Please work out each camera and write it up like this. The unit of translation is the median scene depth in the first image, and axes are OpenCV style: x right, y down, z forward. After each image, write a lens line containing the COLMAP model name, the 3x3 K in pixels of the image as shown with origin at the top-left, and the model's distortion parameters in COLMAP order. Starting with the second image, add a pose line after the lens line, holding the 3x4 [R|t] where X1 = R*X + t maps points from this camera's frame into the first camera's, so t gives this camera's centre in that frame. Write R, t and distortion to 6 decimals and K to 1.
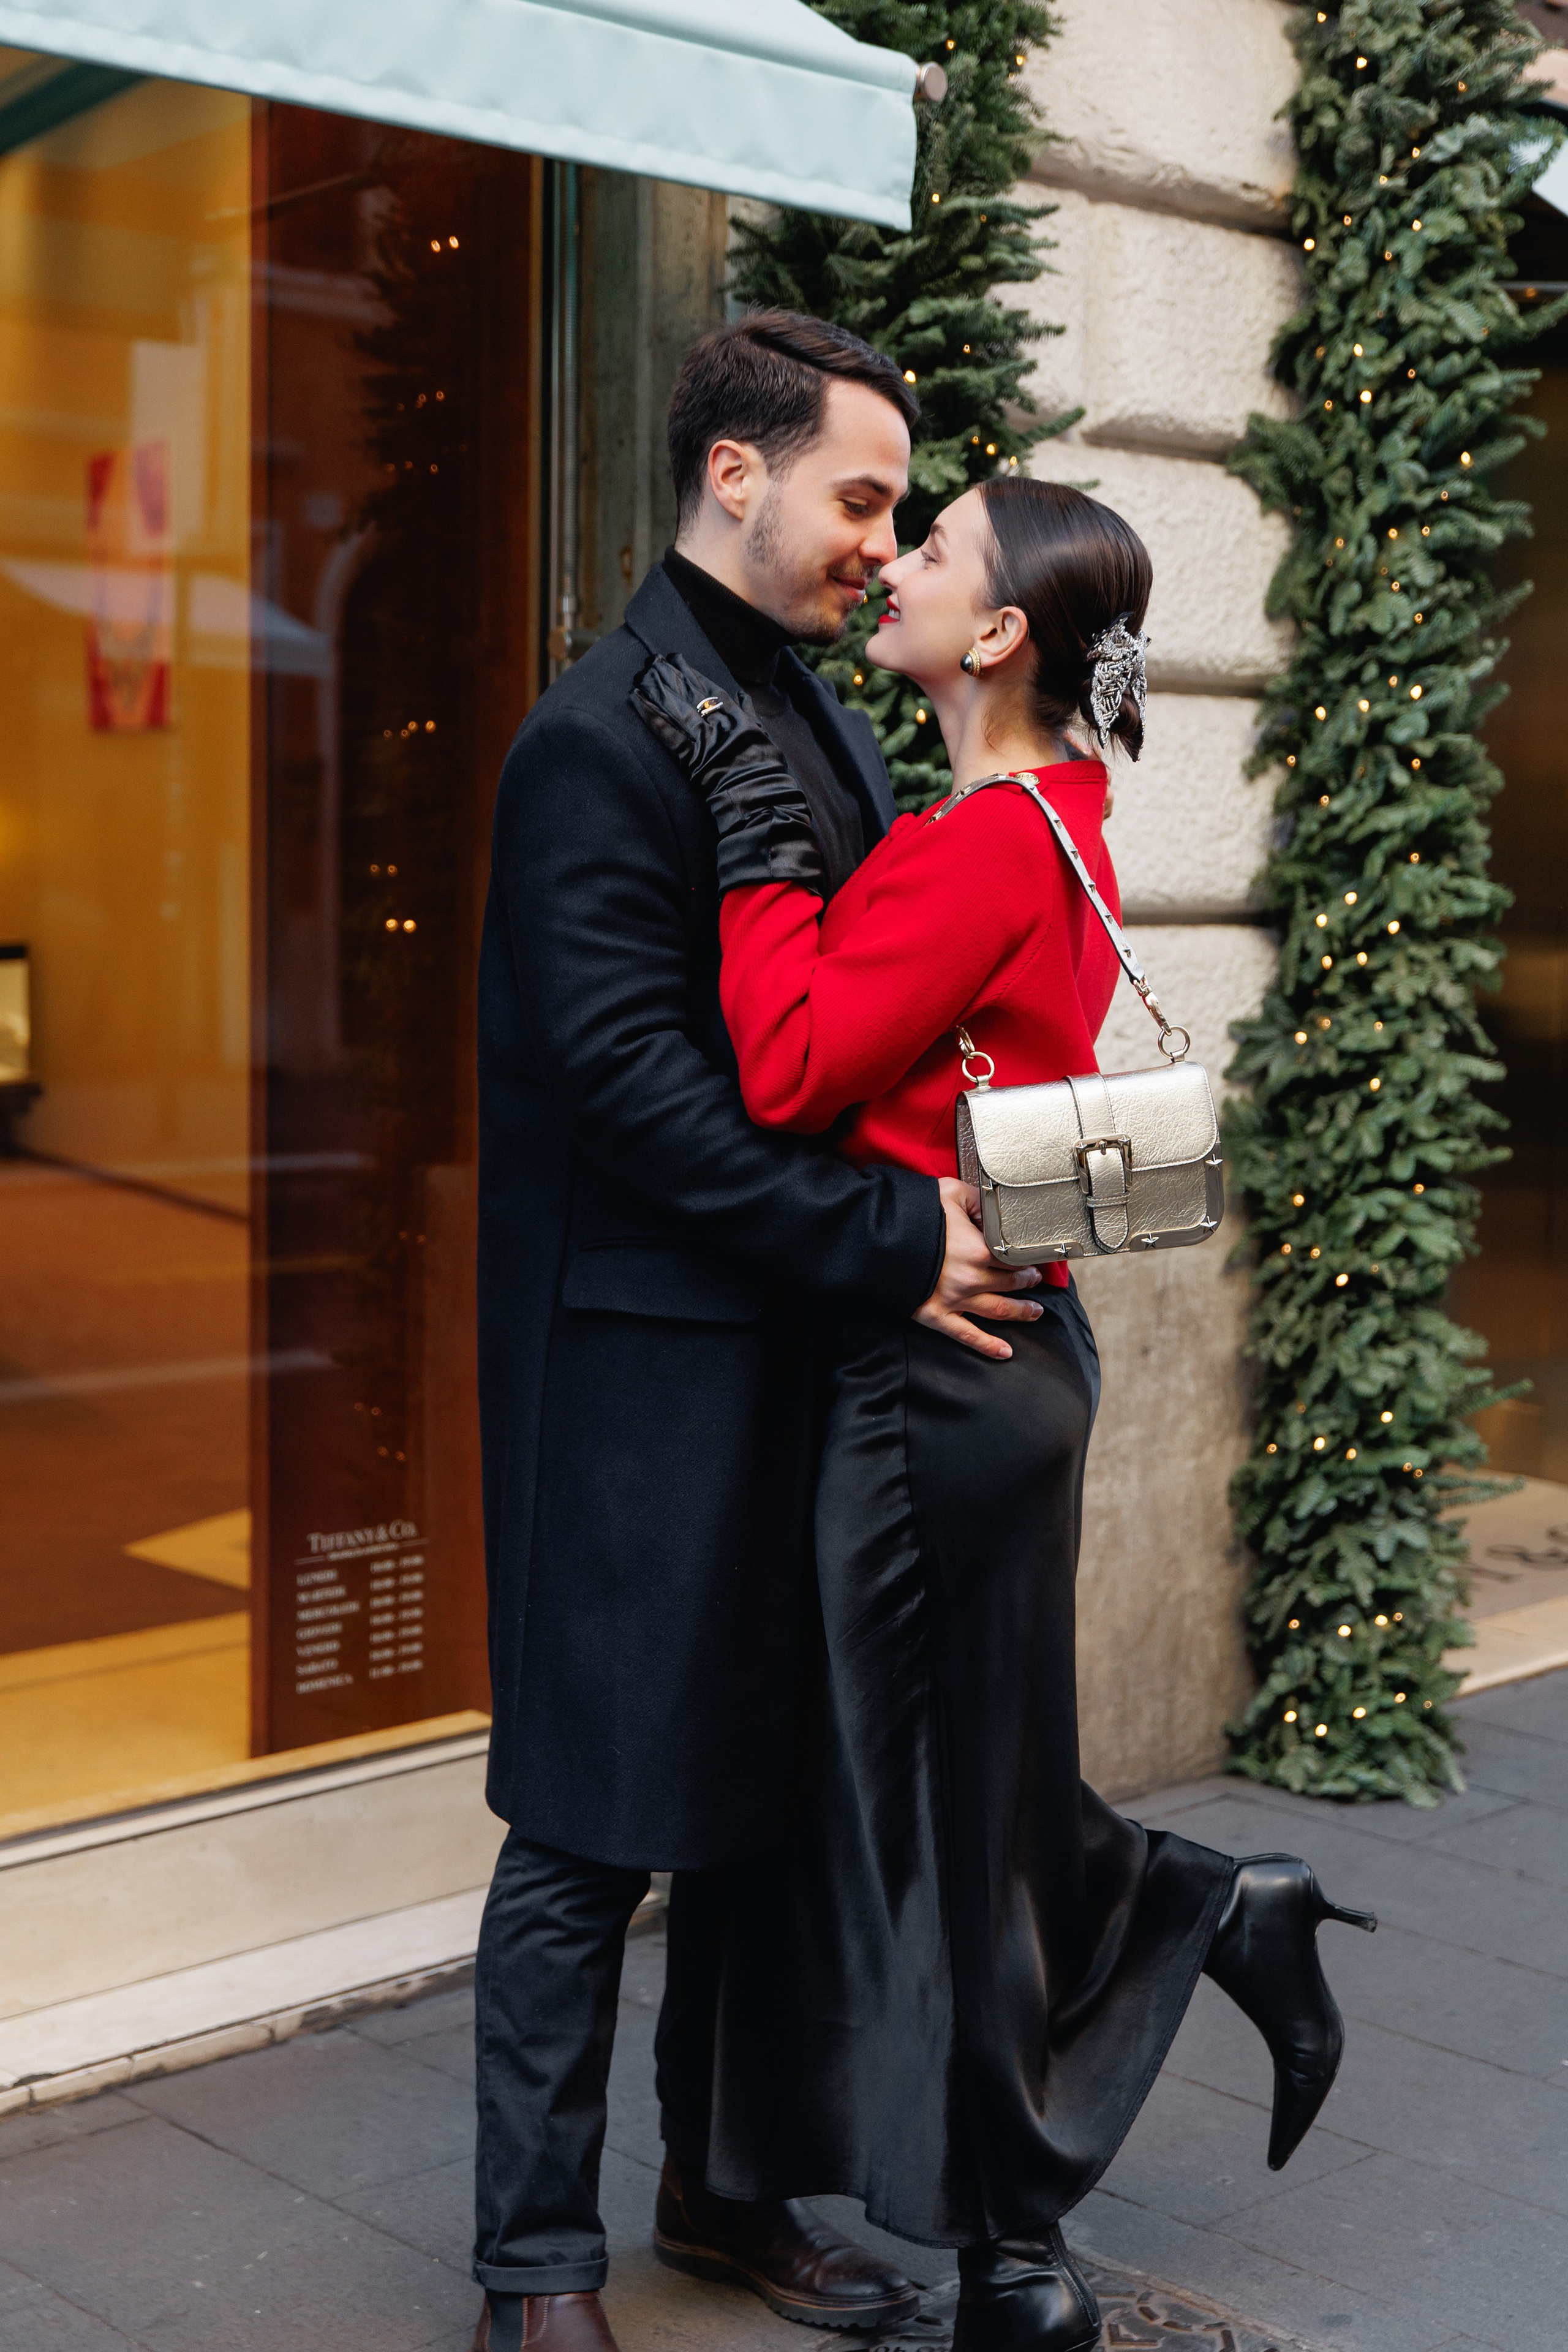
lens RADIAL K [[3148.6, 0, 823.9], [0, 3148.6, 1140.4], [0, 0, 1]] dist [0.008156, 0.000000]
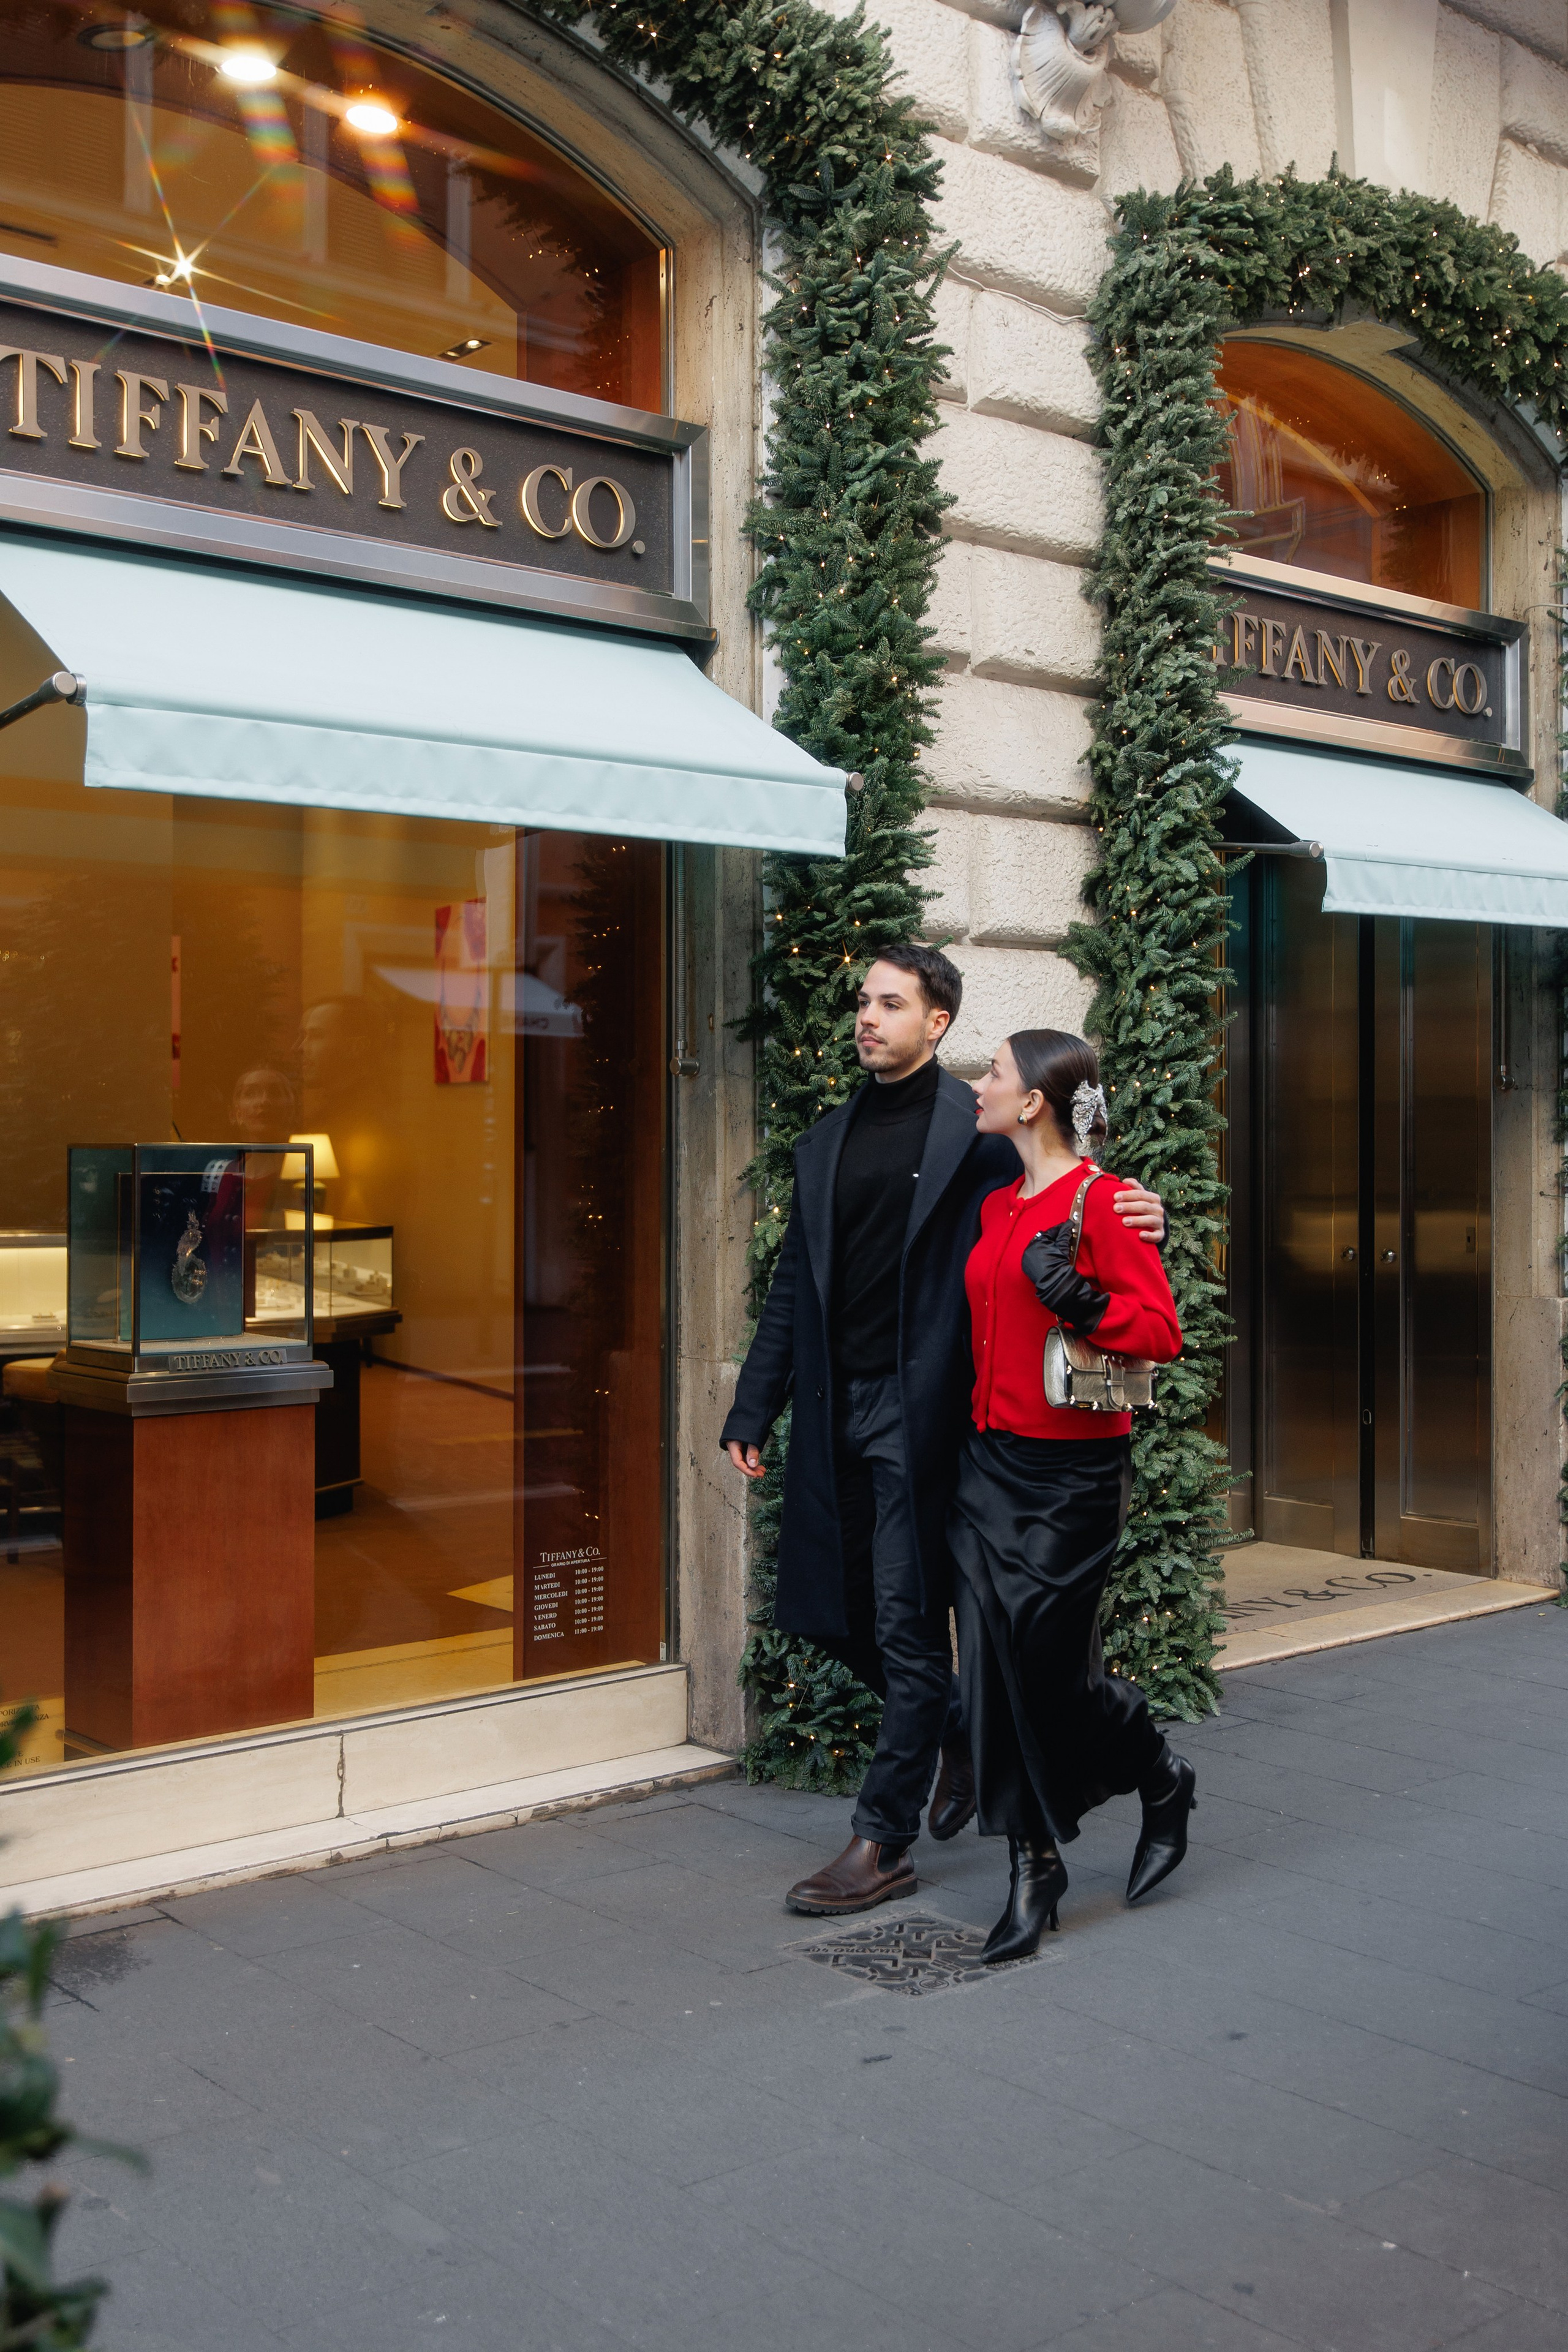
lens RADIAL K [[2233.0, 0, 809.6], [0, 2233.0, 1098.4], [0, 0, 1]] dist [0.001504, 0.000000]
pose [[0.997868, -0.018836, -0.062487, 0.065605], [0.011629, 0.993442, -0.113747, 0.010462], [0.064219, 0.112778, 0.991543, -0.255247]]
